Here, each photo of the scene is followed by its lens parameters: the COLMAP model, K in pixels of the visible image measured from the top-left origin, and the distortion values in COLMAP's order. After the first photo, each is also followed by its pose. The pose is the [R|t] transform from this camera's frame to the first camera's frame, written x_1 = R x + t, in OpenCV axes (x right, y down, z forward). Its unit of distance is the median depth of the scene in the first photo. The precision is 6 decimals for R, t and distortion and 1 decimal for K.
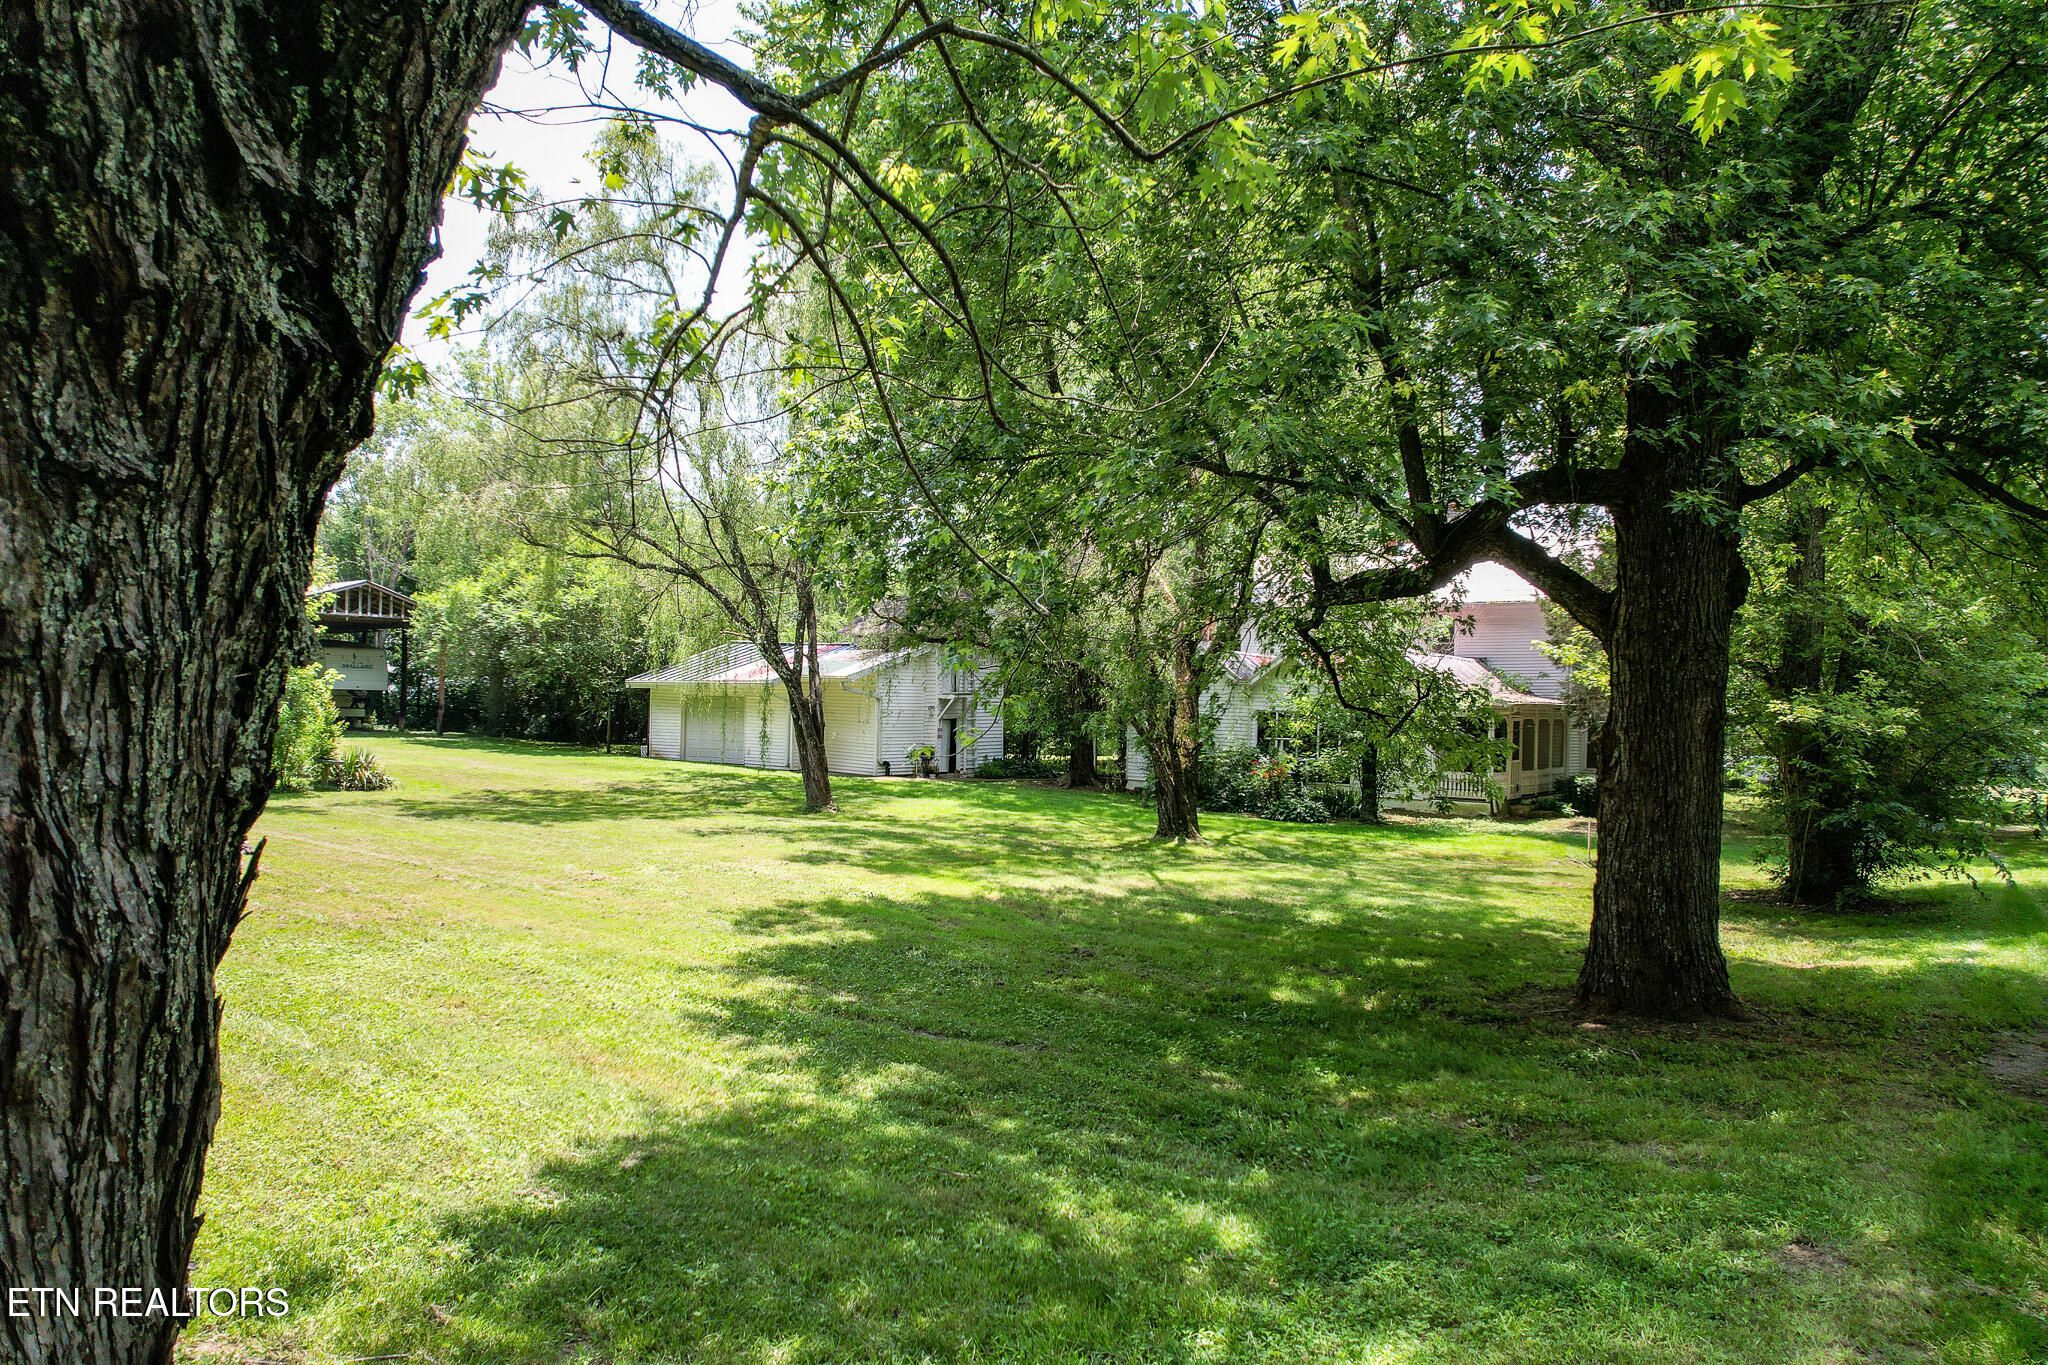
lens RADIAL K [[1322.8, 0, 1028.5], [0, 1322.8, 686.0], [0, 0, 1]] dist [-0.041832, 0.017762]
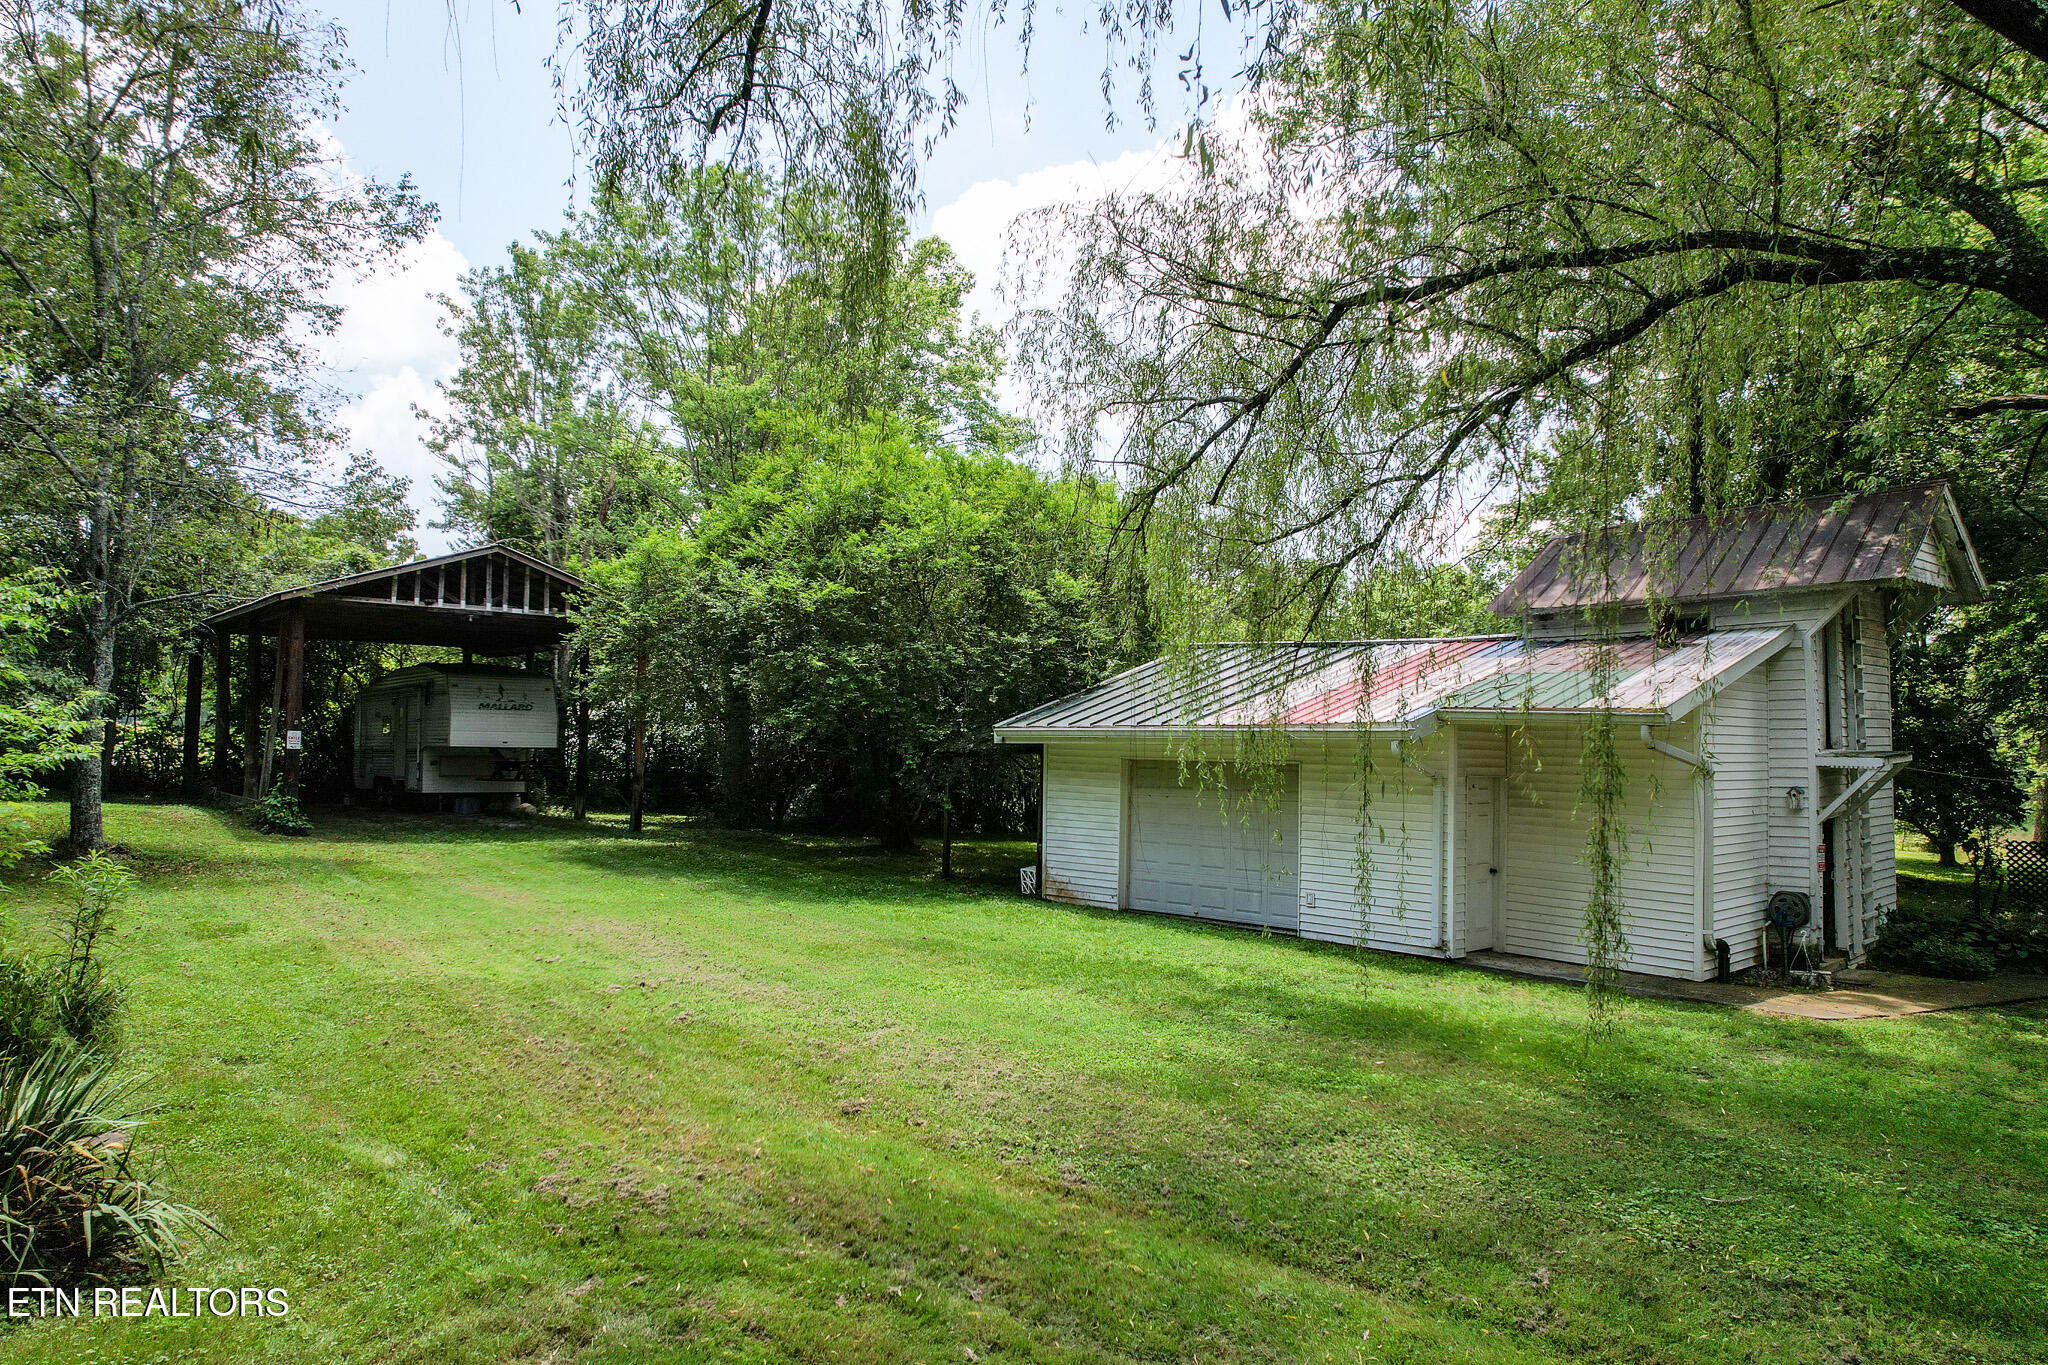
lens RADIAL K [[1322.8, 0, 1026.5], [0, 1322.8, 683.7], [0, 0, 1]] dist [-0.041832, 0.017762]
pose [[0.983004, -0.013652, -0.183075, -0.211291], [0.007362, 0.999361, -0.034989, -0.003114], [0.183435, 0.033047, 0.982476, 0.554459]]
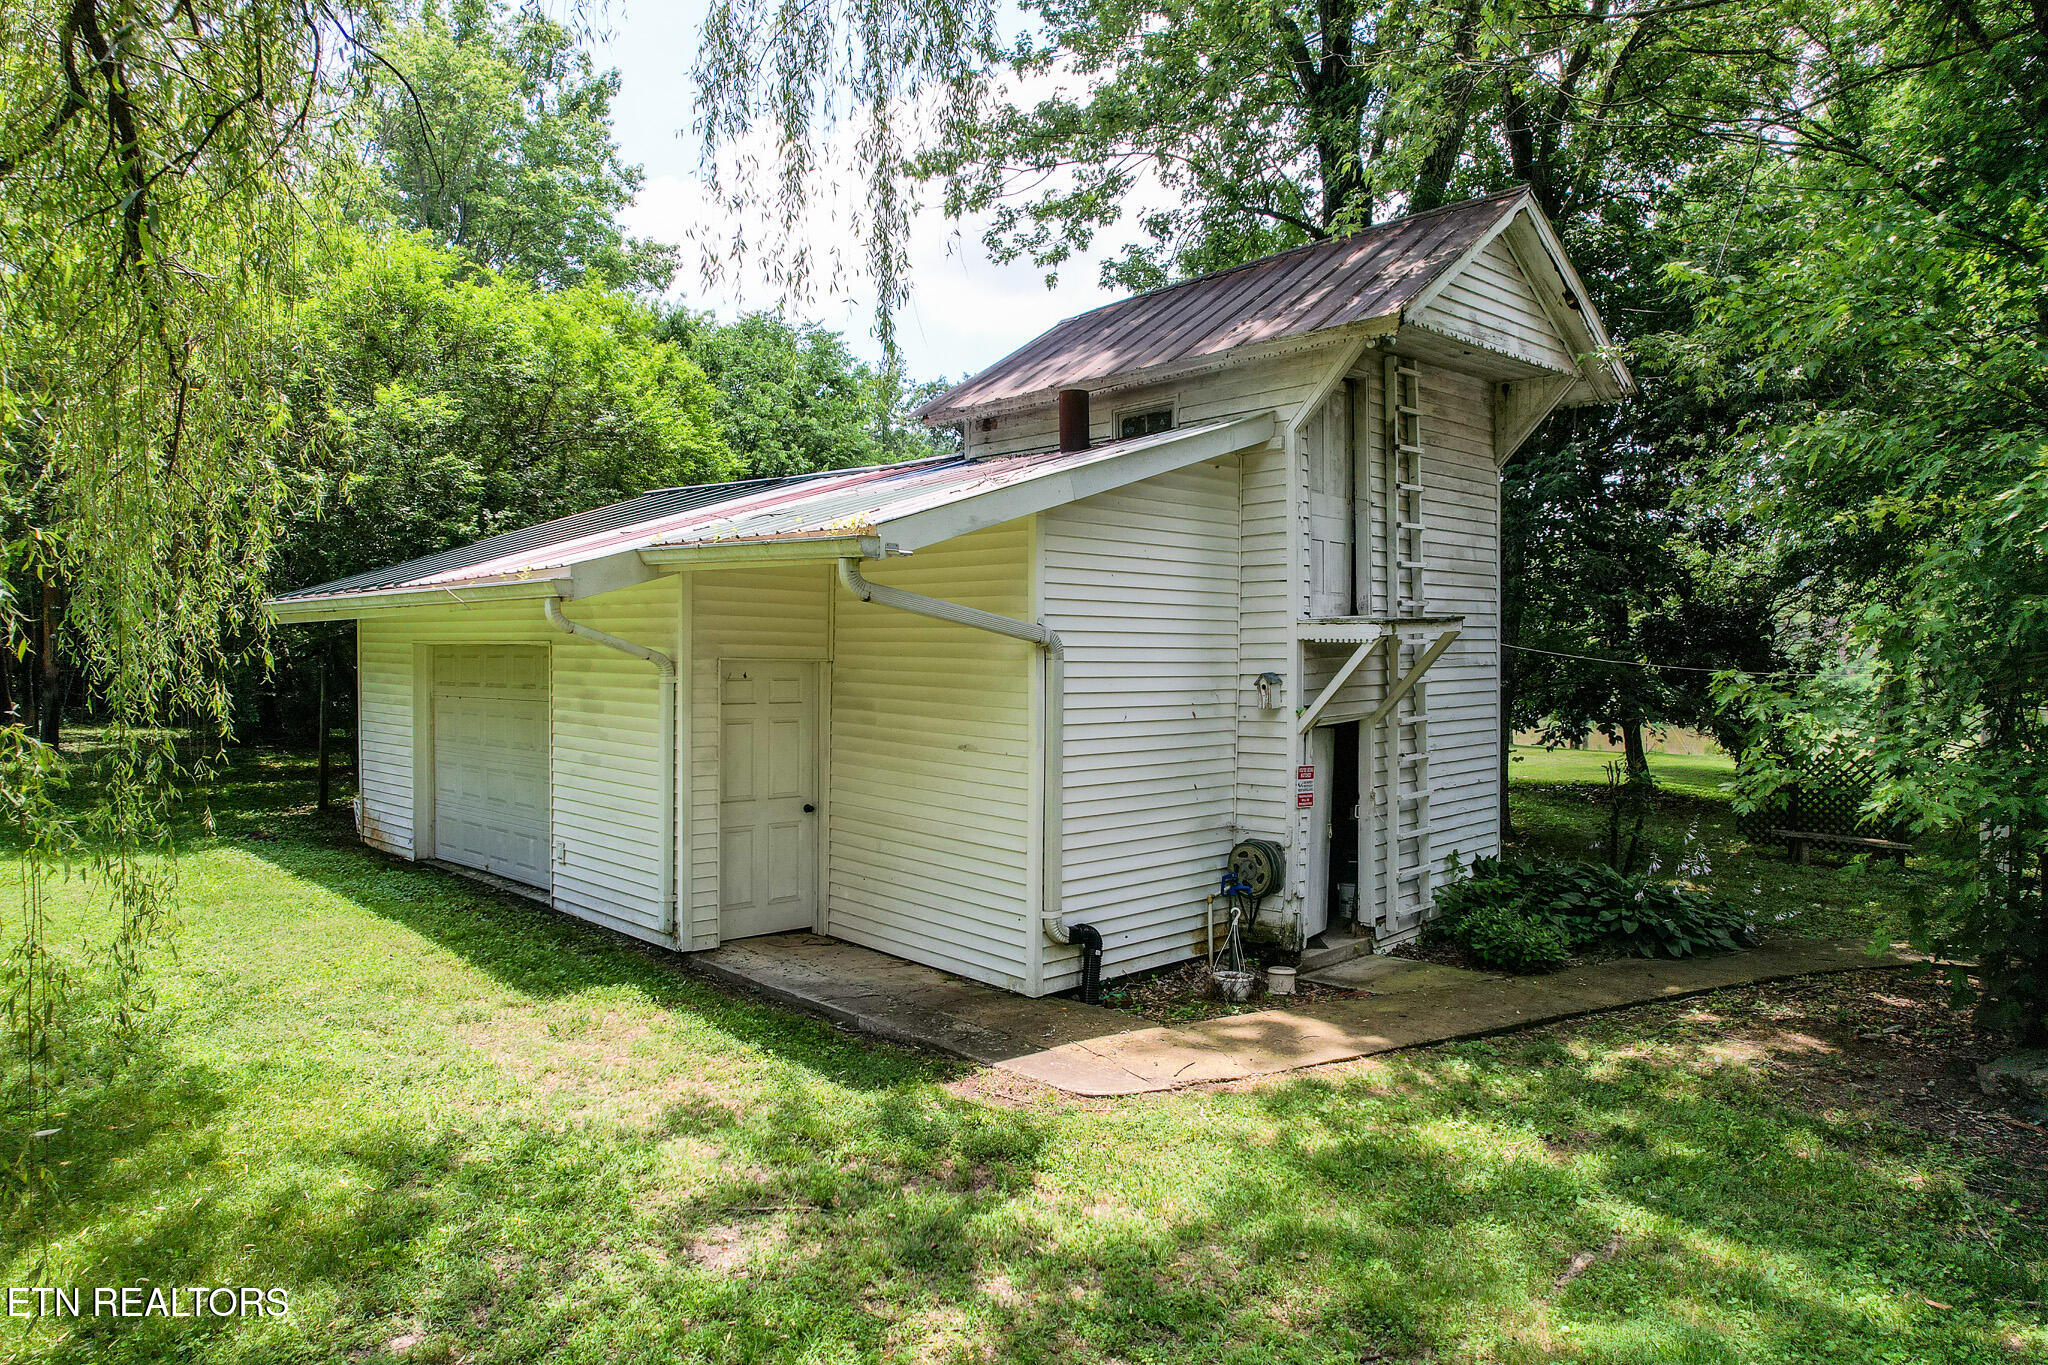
lens RADIAL K [[1322.8, 0, 1017.8], [0, 1322.8, 674.5], [0, 0, 1]] dist [-0.041832, 0.017762]
pose [[0.989628, -0.008511, -0.143404, -0.079967], [0.012648, 0.999529, 0.027966, 0.007482], [0.143099, -0.029490, 0.989269, 0.716353]]
